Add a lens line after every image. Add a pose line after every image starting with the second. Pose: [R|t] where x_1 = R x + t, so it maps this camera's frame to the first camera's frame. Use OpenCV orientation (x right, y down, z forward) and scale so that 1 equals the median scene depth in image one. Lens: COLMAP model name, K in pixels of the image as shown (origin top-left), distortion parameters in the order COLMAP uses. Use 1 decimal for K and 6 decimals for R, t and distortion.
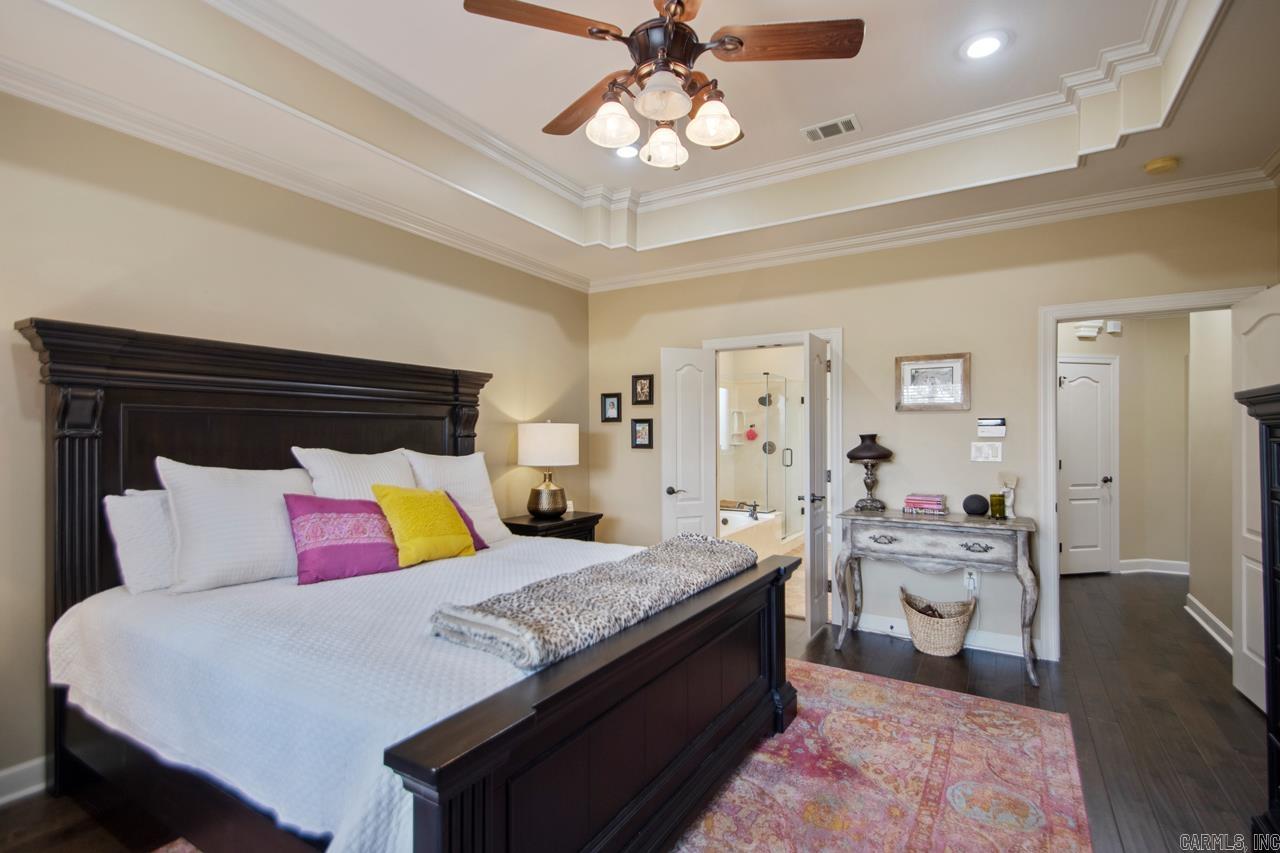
lens RADIAL K [[600.9, 0, 641.9], [0, 600.9, 427.1], [0, 0, 1]] dist [0.035079, -0.012093]
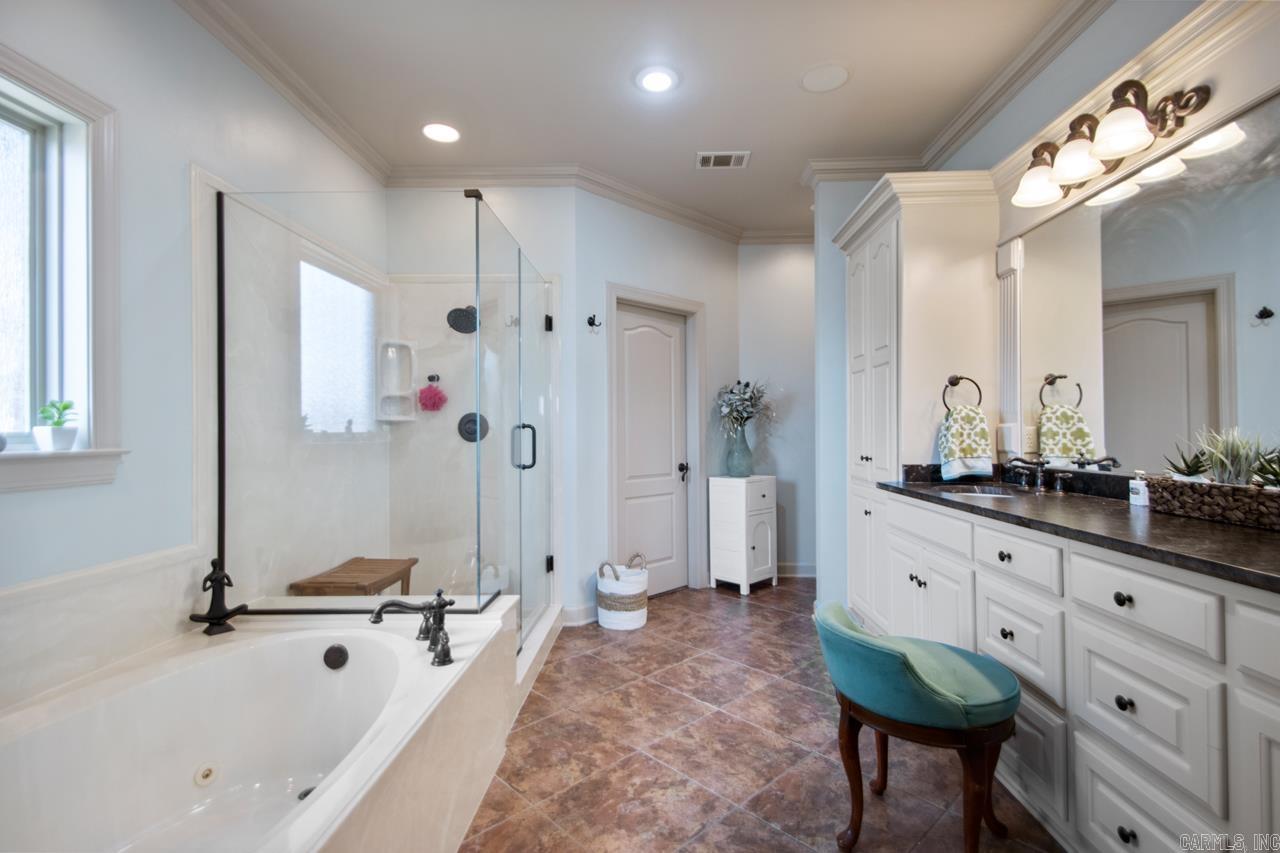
lens RADIAL K [[600.9, 0, 642.6], [0, 600.9, 432.6], [0, 0, 1]] dist [0.035079, -0.012093]
pose [[0.872404, 0.001841, 0.488782, 0.101026], [0.003791, 0.999937, -0.010531, 0.043109], [-0.488771, 0.011040, 0.872342, 0.538275]]
